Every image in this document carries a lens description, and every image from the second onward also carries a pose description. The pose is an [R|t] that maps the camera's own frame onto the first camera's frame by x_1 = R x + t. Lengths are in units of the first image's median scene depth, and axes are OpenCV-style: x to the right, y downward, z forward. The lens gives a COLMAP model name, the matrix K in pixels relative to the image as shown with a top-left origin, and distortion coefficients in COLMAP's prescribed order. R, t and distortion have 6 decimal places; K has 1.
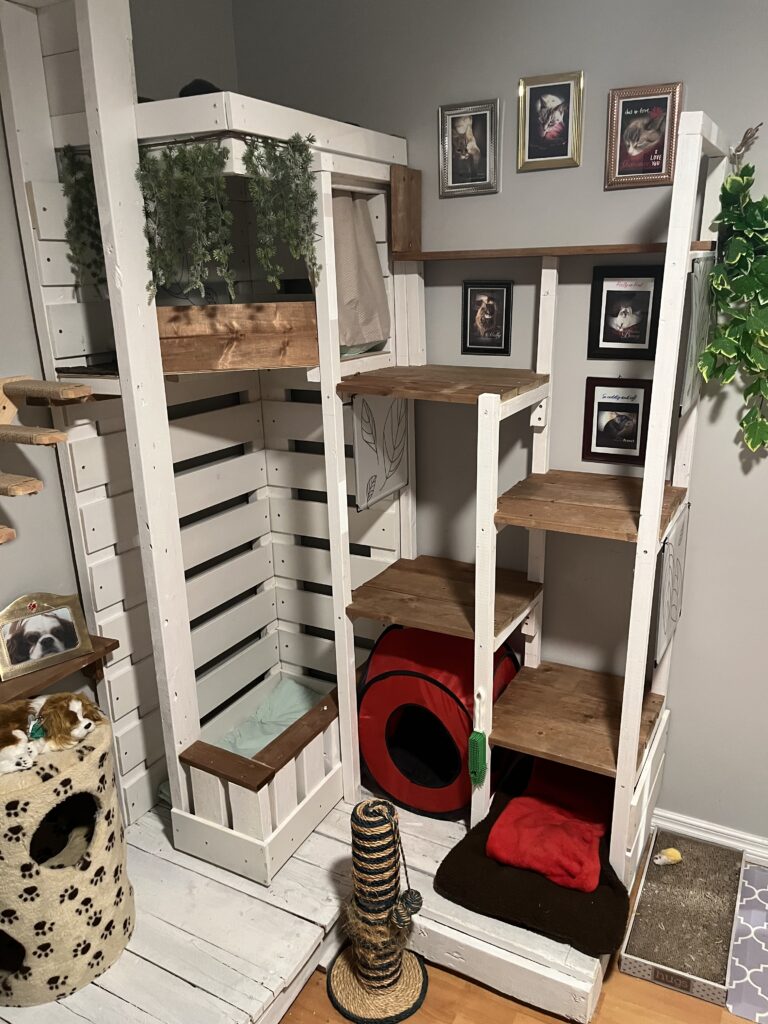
lens RADIAL K [[778.2, 0, 391.2], [0, 778.2, 526.8], [0, 0, 1]] dist [0.059697, -0.093208]
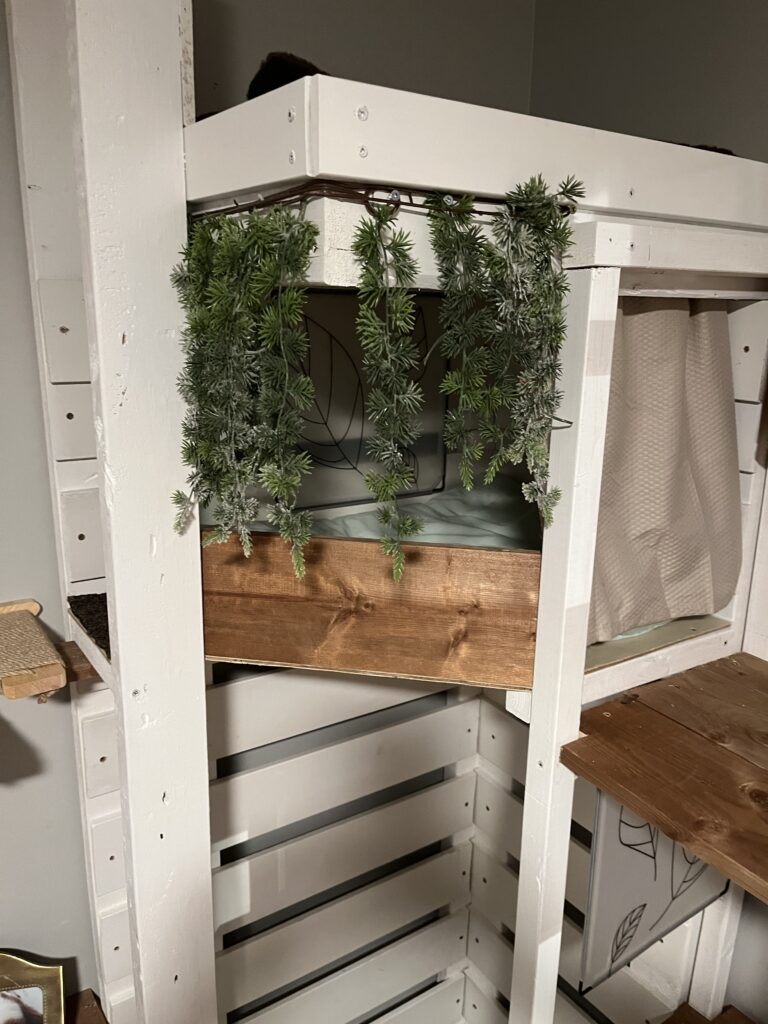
lens RADIAL K [[778.2, 0, 379.8], [0, 778.2, 522.0], [0, 0, 1]] dist [0.059697, -0.093208]
pose [[0.887897, 0.158254, -0.431966, 0.006364], [-0.179989, 0.983622, -0.009605, -0.277453], [0.423371, 0.086277, 0.901839, 0.554970]]
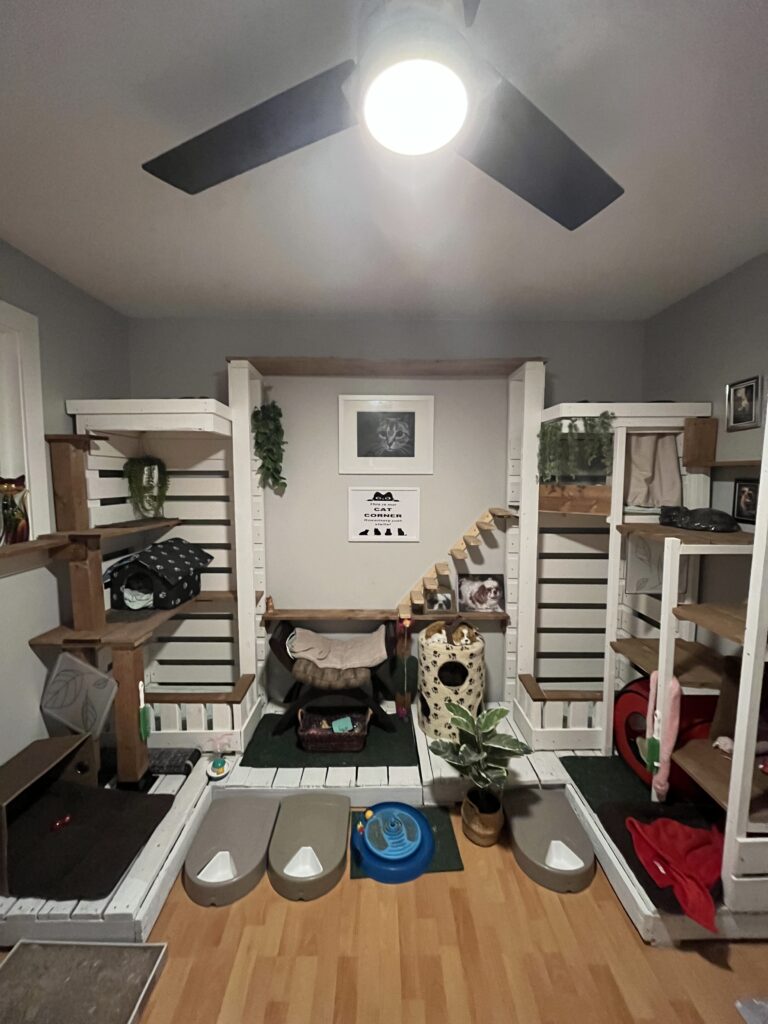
lens RADIAL K [[413.2, 0, 386.4], [0, 413.2, 512.4], [0, 0, 1]] dist [-0.004574, 0.000991]
pose [[0.494405, 0.094303, -0.864101, 0.534276], [-0.278449, 0.958894, -0.054670, 0.003655], [0.823426, 0.267637, 0.500340, -0.013399]]
